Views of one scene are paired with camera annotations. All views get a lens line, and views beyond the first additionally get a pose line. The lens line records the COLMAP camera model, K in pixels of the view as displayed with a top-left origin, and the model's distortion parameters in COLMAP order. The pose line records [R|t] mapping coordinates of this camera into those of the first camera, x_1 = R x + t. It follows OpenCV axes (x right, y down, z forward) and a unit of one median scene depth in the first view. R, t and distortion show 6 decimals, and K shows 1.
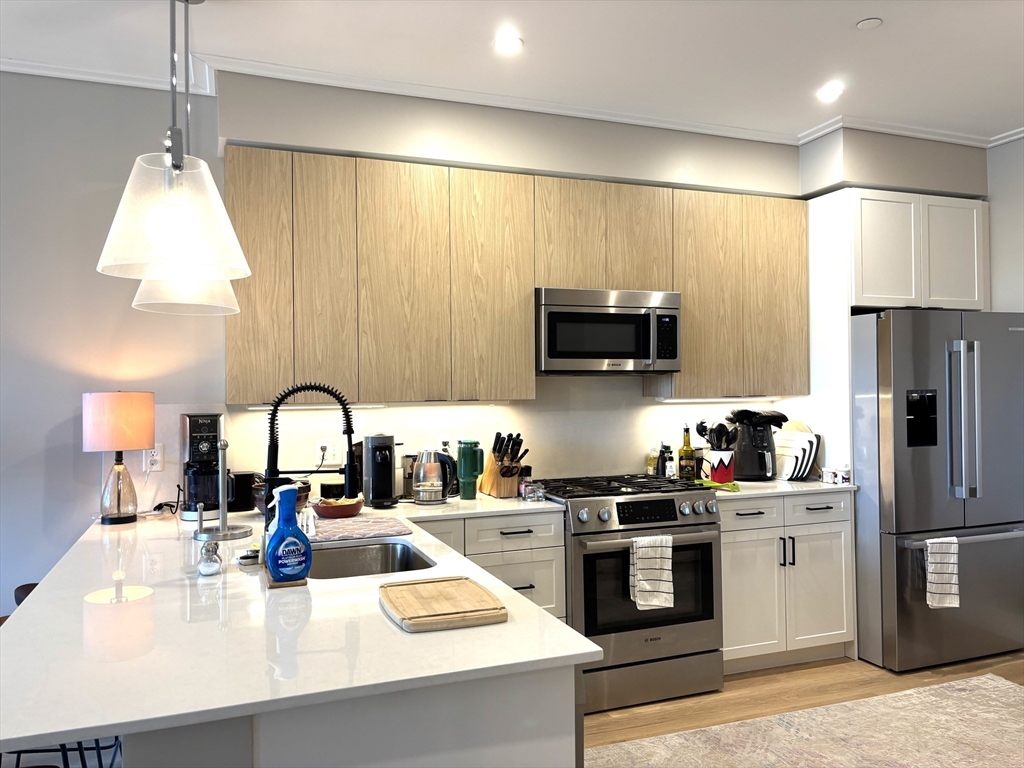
lens RADIAL K [[771.8, 0, 513.5], [0, 771.8, 379.9], [0, 0, 1]] dist [0.049100, -0.068097]
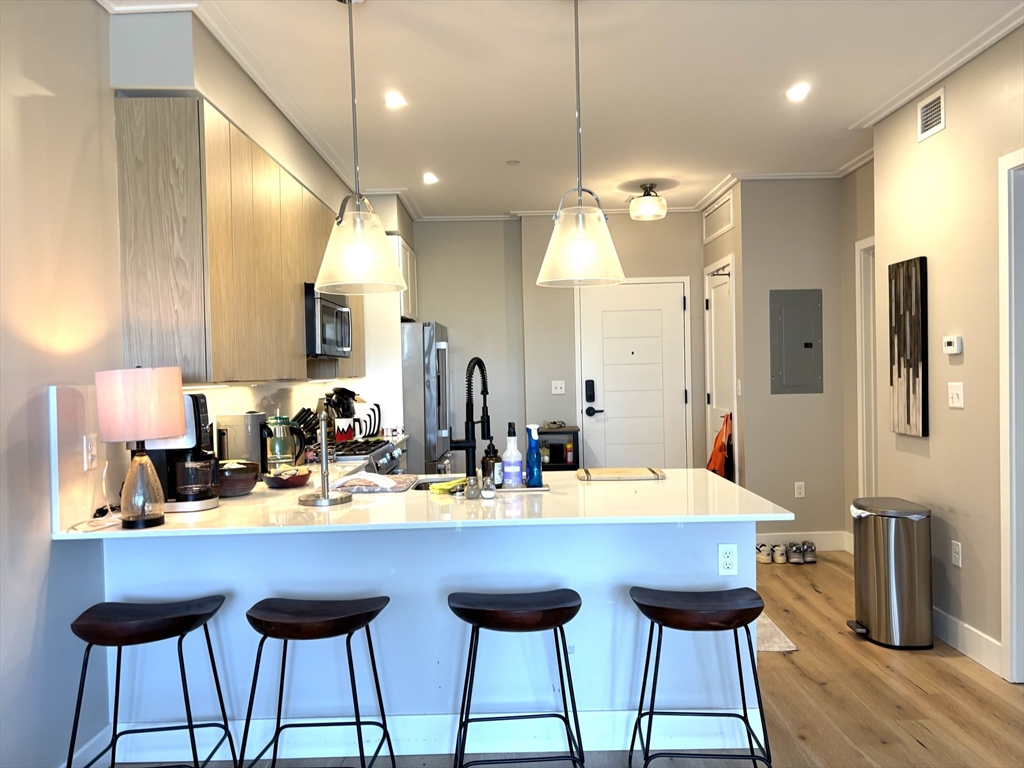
lens RADIAL K [[771.8, 0, 513.5], [0, 771.8, 379.9], [0, 0, 1]] dist [0.049100, -0.068097]
pose [[0.356907, -0.007613, 0.934109, -0.884517], [0.006279, 0.999964, 0.005751, 0.020541], [-0.934119, 0.003813, 0.356942, 0.265396]]
